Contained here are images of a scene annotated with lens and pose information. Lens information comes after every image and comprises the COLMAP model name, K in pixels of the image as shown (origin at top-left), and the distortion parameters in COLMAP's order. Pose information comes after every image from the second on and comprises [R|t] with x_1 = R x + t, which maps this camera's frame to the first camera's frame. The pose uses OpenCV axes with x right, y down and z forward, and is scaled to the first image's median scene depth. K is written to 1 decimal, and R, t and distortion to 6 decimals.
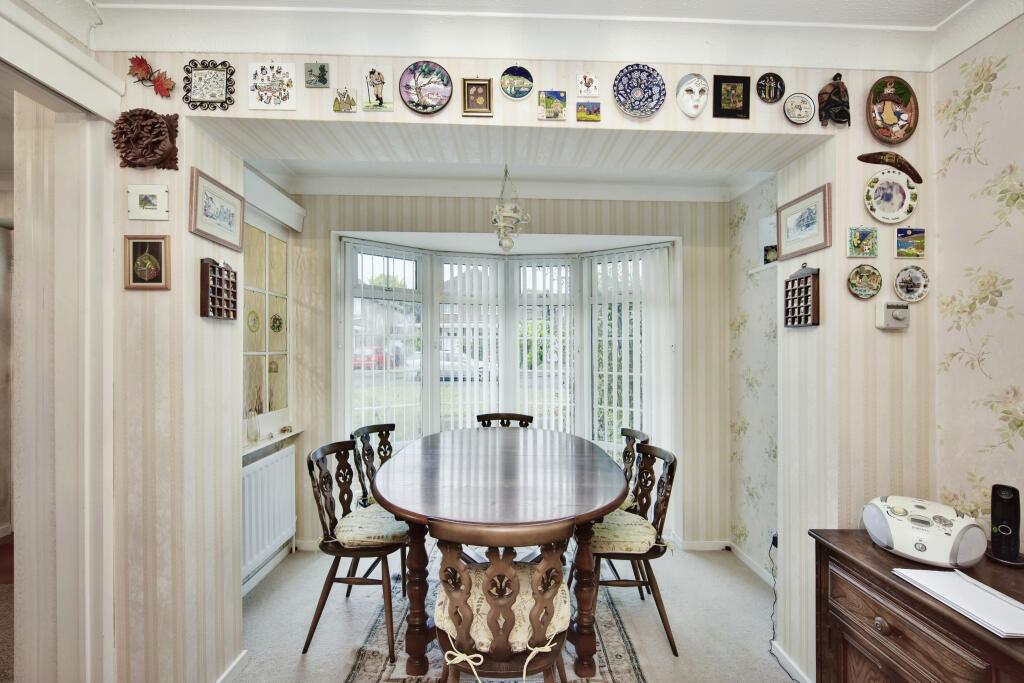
lens RADIAL K [[402.2, 0, 511.3], [0, 402.2, 356.7], [0, 0, 1]] dist [-0.002021, -0.000199]
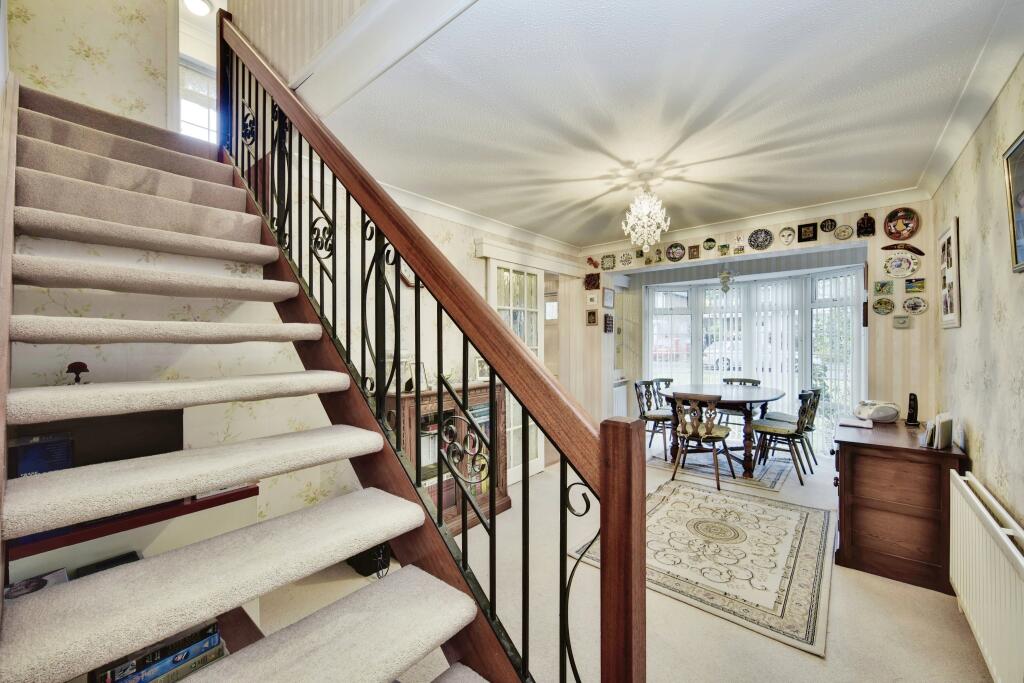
lens RADIAL K [[402.2, 0, 511.3], [0, 402.2, 356.7], [0, 0, 1]] dist [-0.002021, -0.000199]
pose [[0.751648, 0.006770, -0.659529, 0.801112], [0.006633, 0.999819, 0.017823, 0.032411], [0.659531, -0.017771, 0.751467, -1.945910]]
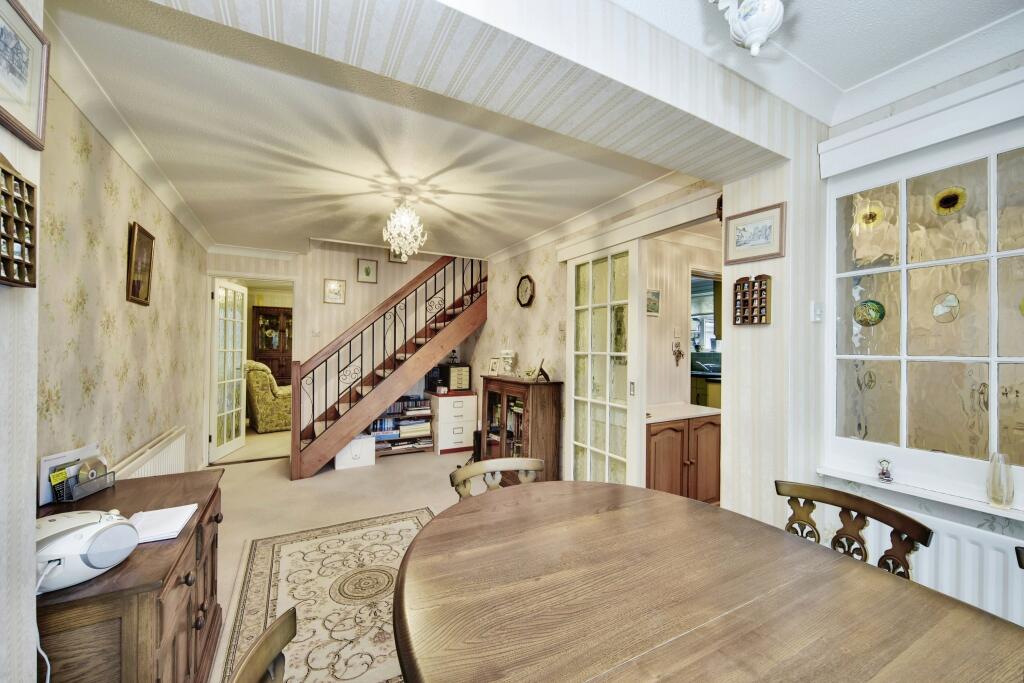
lens RADIAL K [[402.2, 0, 511.3], [0, 402.2, 356.7], [0, 0, 1]] dist [-0.002021, -0.000199]
pose [[-0.887959, -0.012682, -0.459747, 0.475231], [-0.032796, 0.998821, 0.035790, -0.027792], [0.458751, 0.046858, -0.887328, 1.931480]]
